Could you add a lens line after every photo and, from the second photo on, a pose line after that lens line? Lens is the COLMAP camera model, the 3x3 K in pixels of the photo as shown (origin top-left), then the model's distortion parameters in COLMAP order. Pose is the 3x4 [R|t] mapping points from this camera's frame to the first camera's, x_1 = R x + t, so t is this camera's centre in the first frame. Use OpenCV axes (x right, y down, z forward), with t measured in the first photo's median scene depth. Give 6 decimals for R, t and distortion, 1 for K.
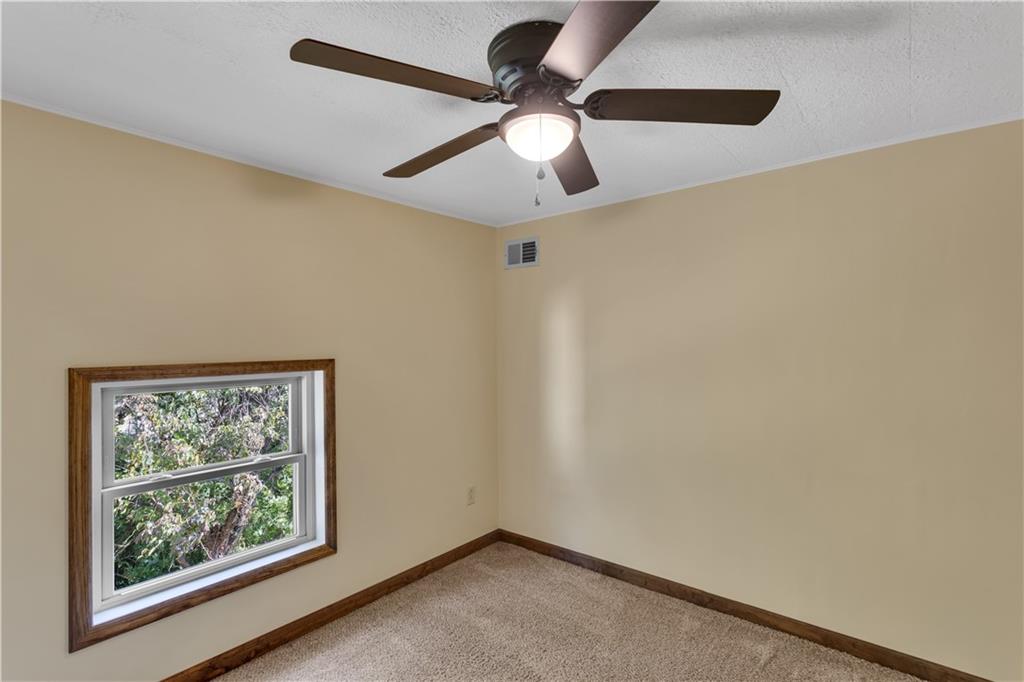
lens RADIAL K [[476.5, 0, 512.0], [0, 476.5, 341.0], [0, 0, 1]] dist [-0.003009, 0.001467]
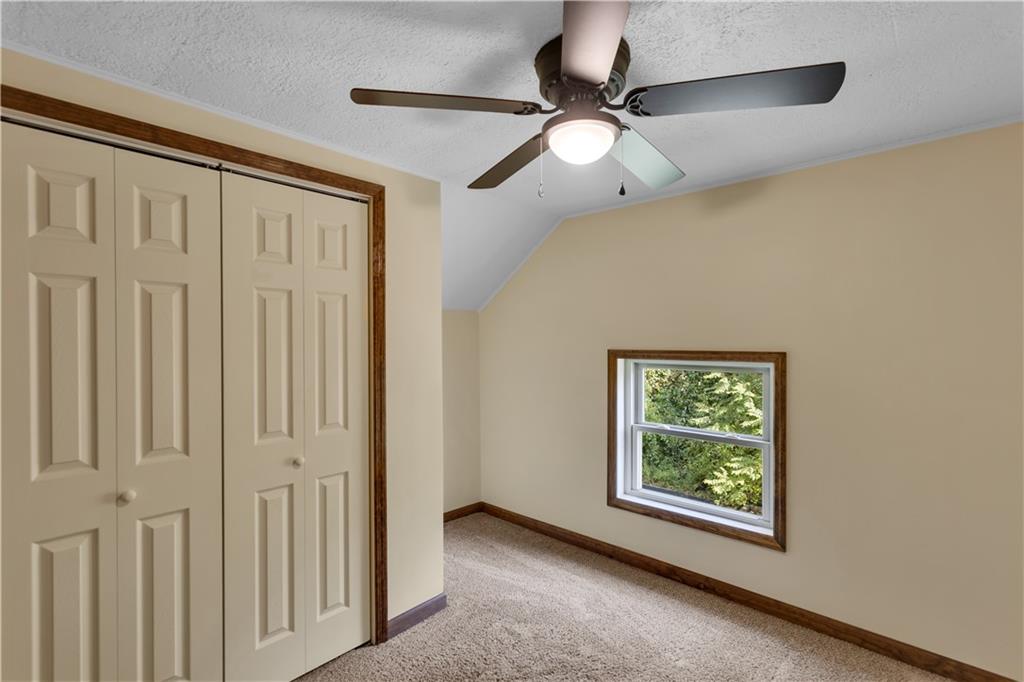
lens RADIAL K [[476.5, 0, 512.0], [0, 476.5, 341.0], [0, 0, 1]] dist [-0.003009, 0.001467]
pose [[-0.050008, 0.014934, -0.998637, 0.690591], [0.009484, 0.999850, 0.014477, -0.004630], [0.998704, -0.008747, -0.050142, 0.555335]]
